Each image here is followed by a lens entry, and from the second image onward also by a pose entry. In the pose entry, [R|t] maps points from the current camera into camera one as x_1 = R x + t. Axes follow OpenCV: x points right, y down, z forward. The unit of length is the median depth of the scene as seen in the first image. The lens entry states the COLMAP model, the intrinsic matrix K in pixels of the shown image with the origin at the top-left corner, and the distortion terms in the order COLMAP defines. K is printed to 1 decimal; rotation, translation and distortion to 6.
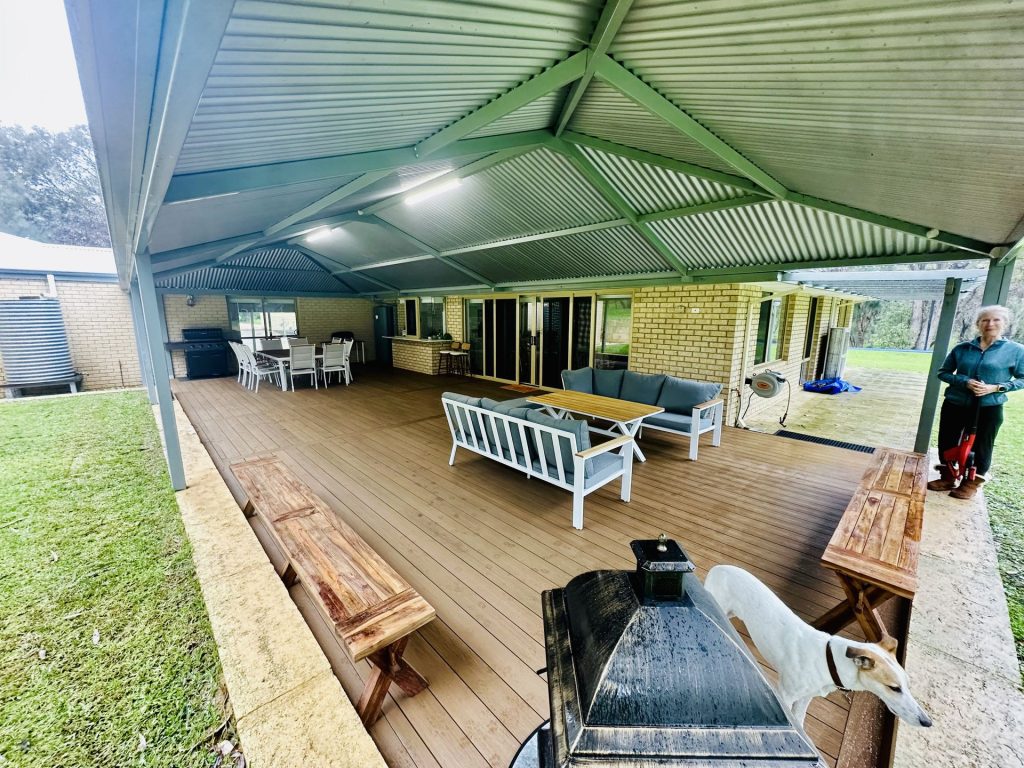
lens RADIAL K [[404.5, 0, 510.7], [0, 404.5, 384.3], [0, 0, 1]] dist [-0.001120, -0.000333]
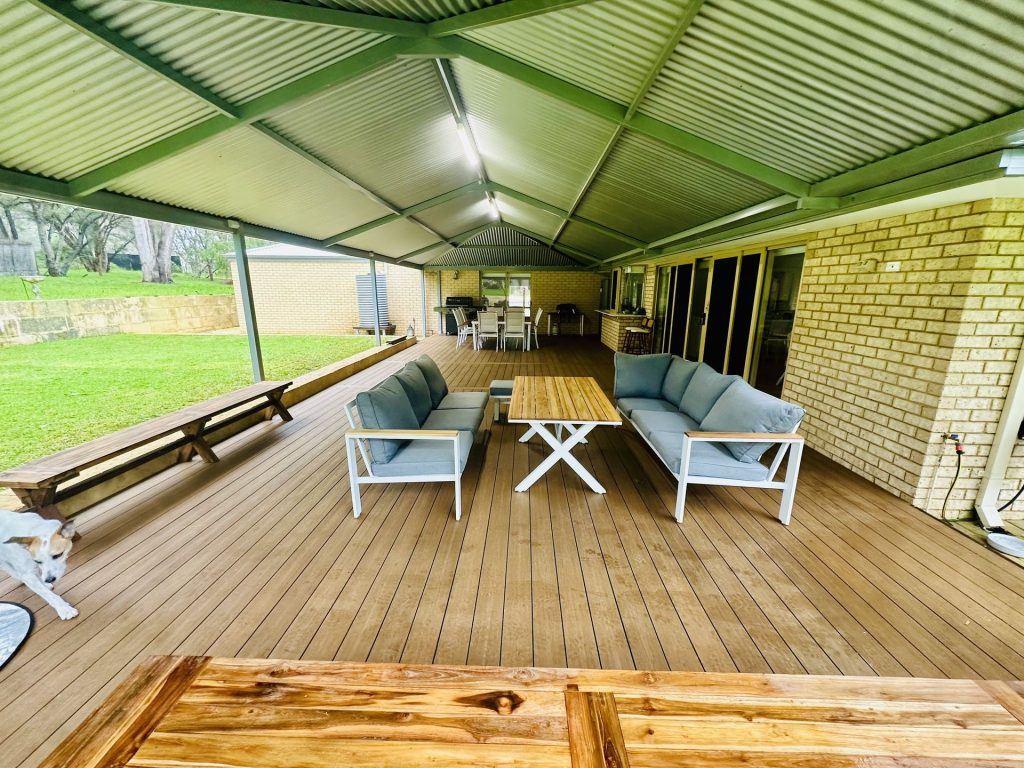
lens RADIAL K [[404.5, 0, 514.6], [0, 404.5, 385.3], [0, 0, 1]] dist [-0.001120, -0.000333]
pose [[0.713695, 0.167265, -0.680192, 0.470142], [-0.132950, 0.985766, 0.102909, -0.024564], [0.687723, 0.016986, 0.725774, 0.301001]]
